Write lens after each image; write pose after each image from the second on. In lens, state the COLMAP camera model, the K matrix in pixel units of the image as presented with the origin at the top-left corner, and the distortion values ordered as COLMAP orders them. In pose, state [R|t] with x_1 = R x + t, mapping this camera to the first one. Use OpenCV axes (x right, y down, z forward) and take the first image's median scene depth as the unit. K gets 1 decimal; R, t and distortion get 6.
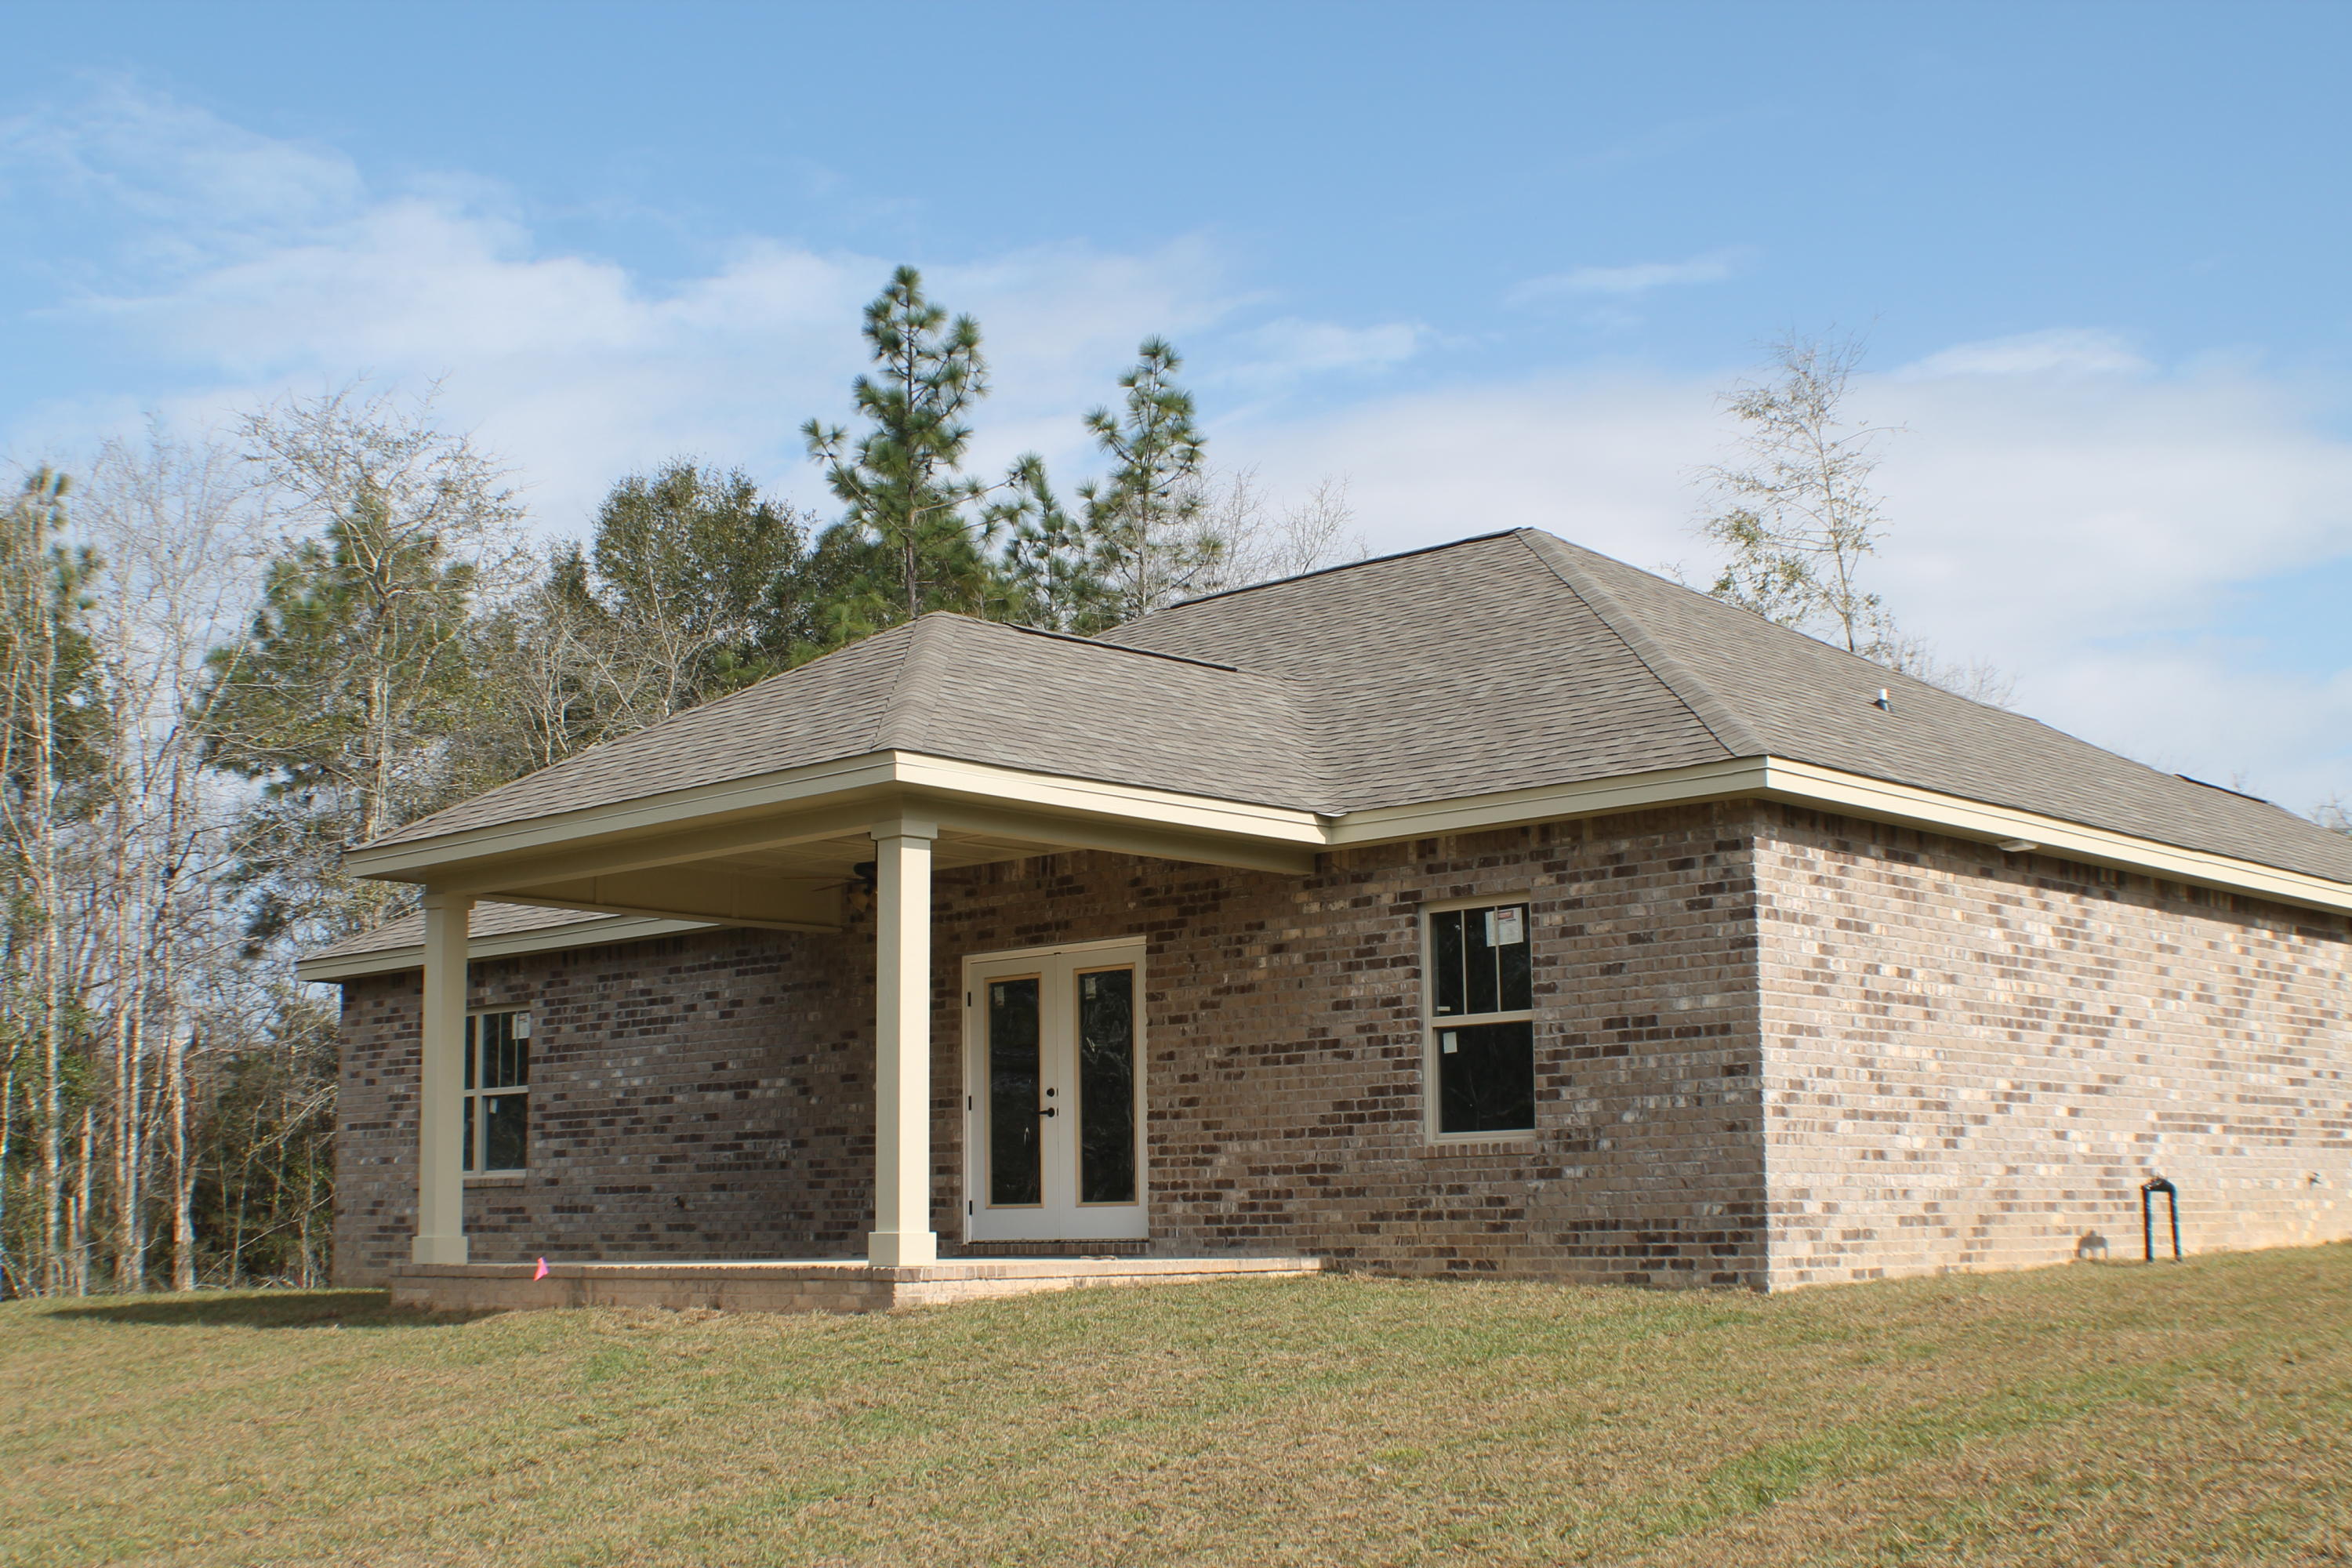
lens RADIAL K [[2855.6, 0, 1202.1], [0, 2855.6, 882.8], [0, 0, 1]] dist [-0.145790, 0.000000]
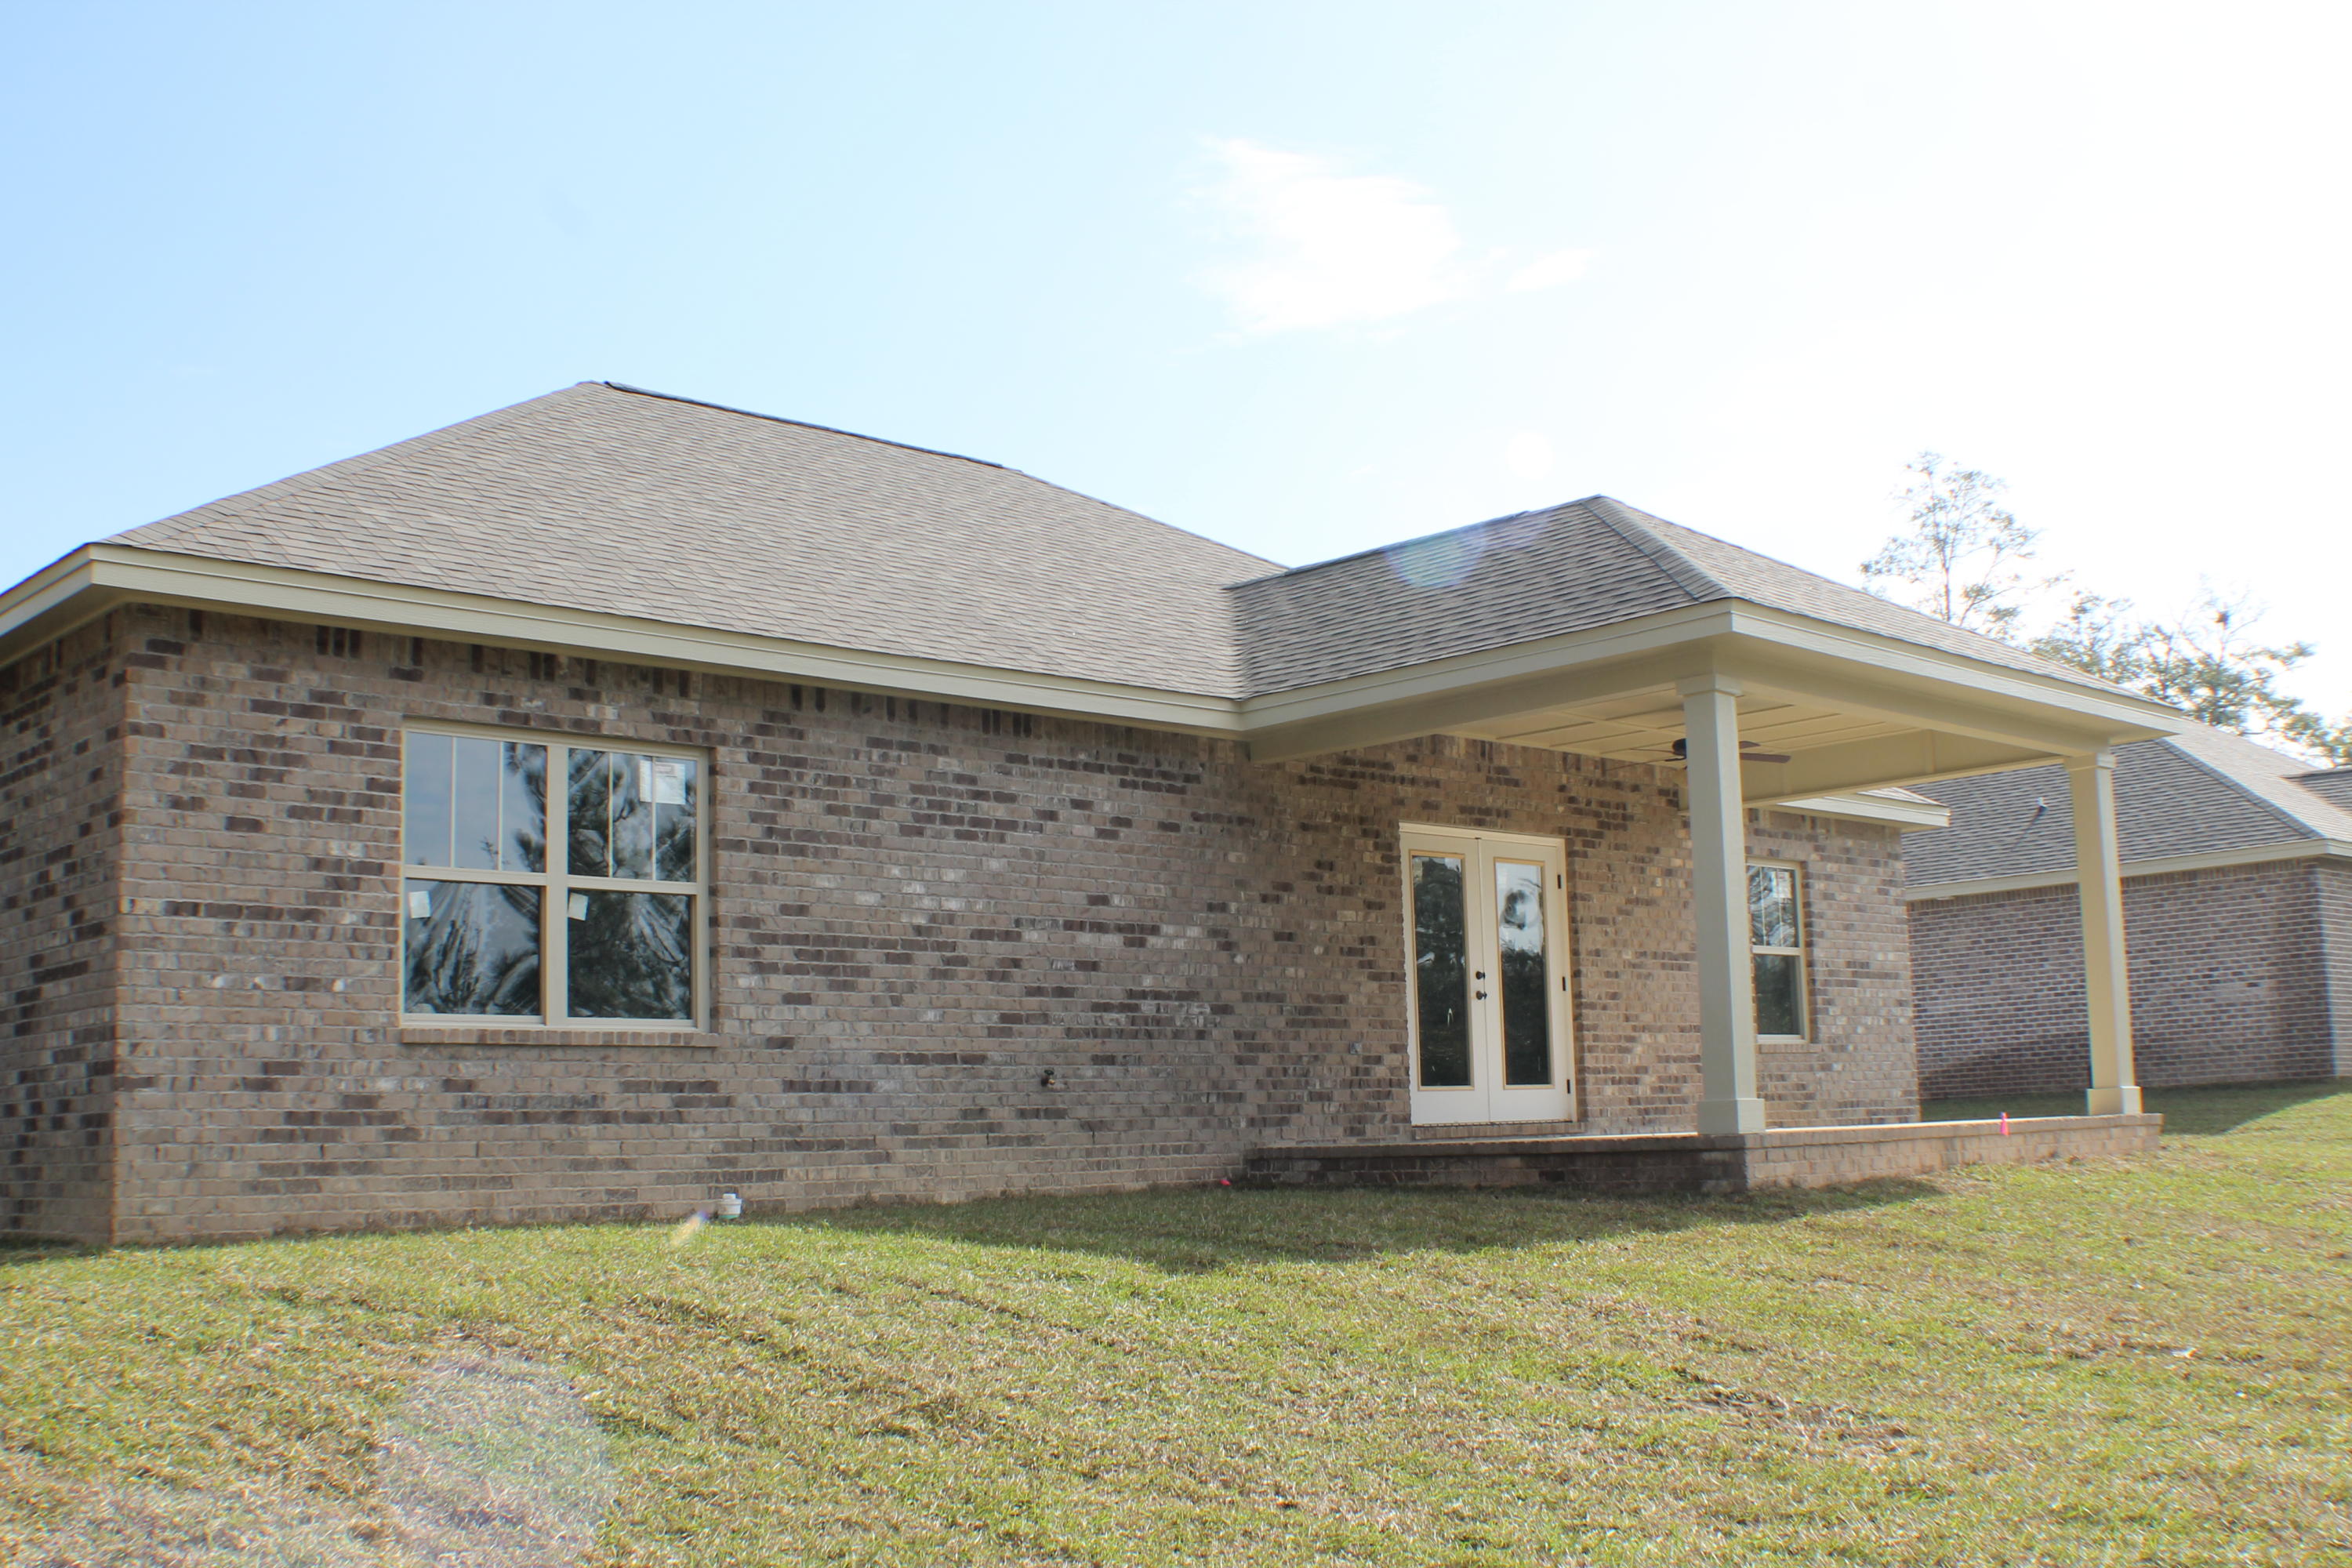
lens RADIAL K [[2440.2, 0, 1168.2], [0, 2440.2, 806.5], [0, 0, 1]] dist [-0.154714, 0.000000]
pose [[0.068512, 0.147105, 0.986745, -0.951413], [-0.093583, 0.985656, -0.140445, 0.151369], [-0.993251, -0.082720, 0.081295, 1.087783]]
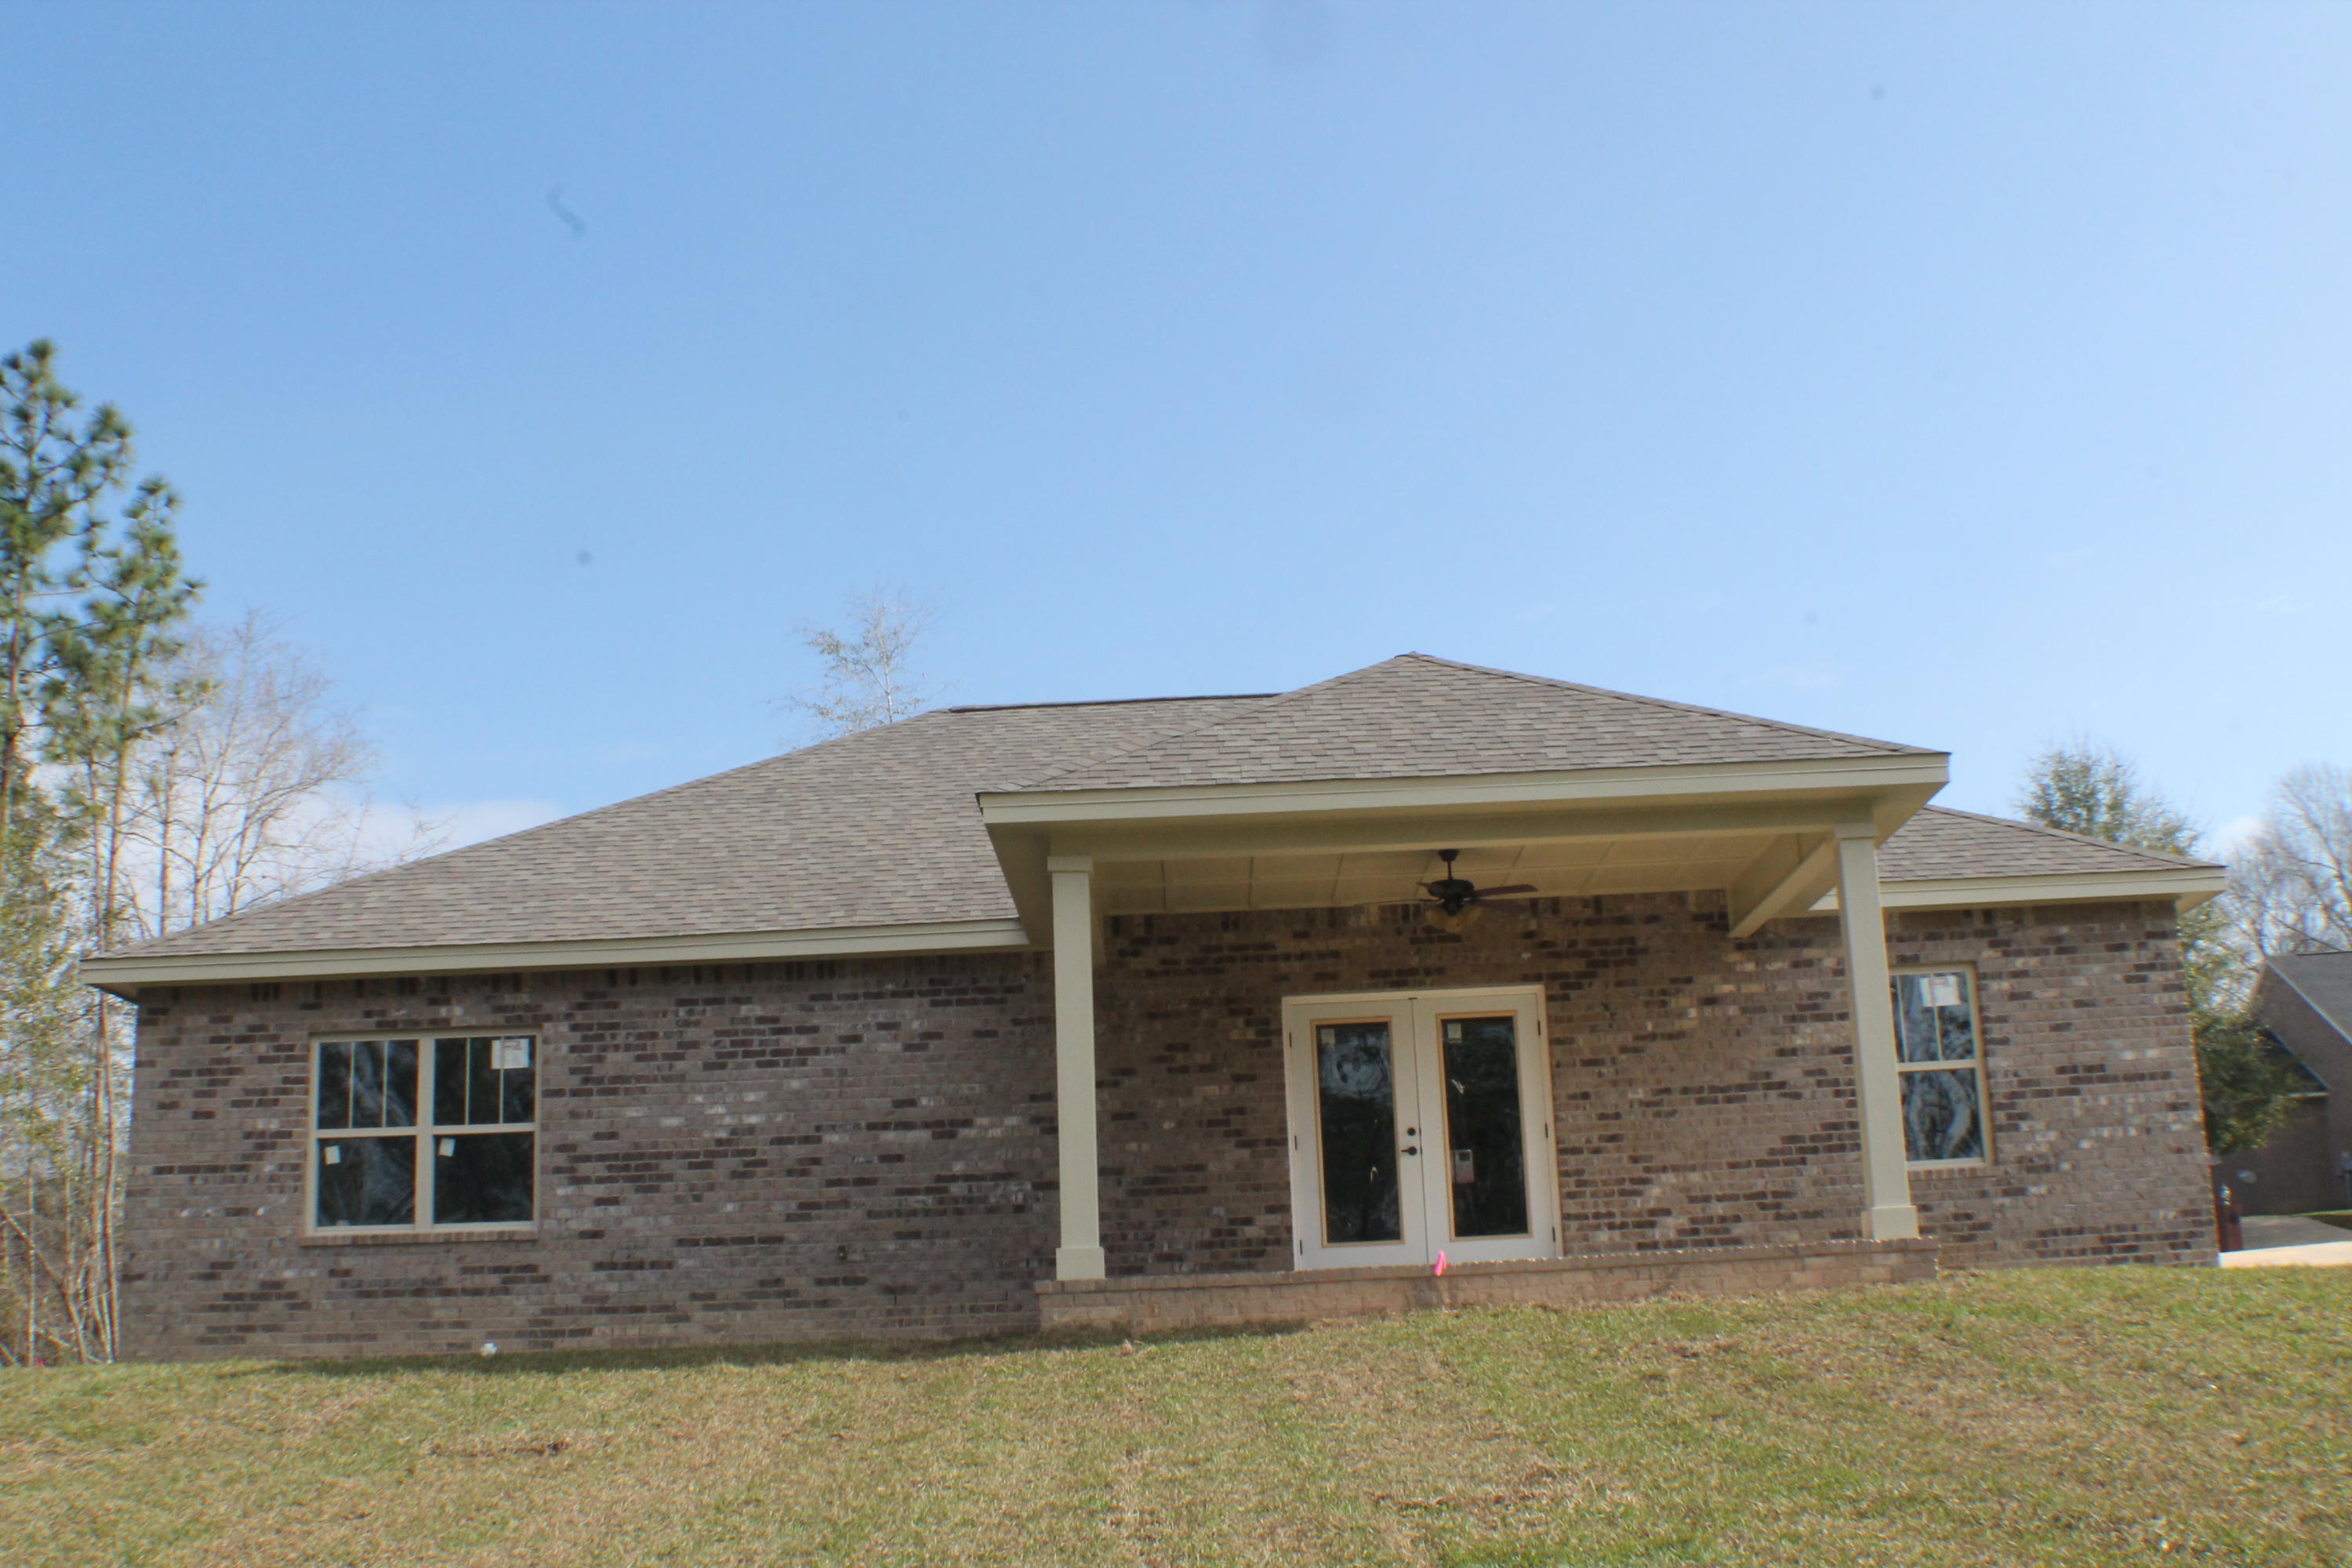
lens RADIAL K [[2440.2, 0, 1170.0], [0, 2440.2, 851.4], [0, 0, 1]] dist [-0.154714, 0.000000]
pose [[0.745541, 0.134273, 0.652793, -0.734806], [-0.050037, 0.988007, -0.146077, 0.110539], [-0.664579, 0.076243, 0.743319, 0.414000]]
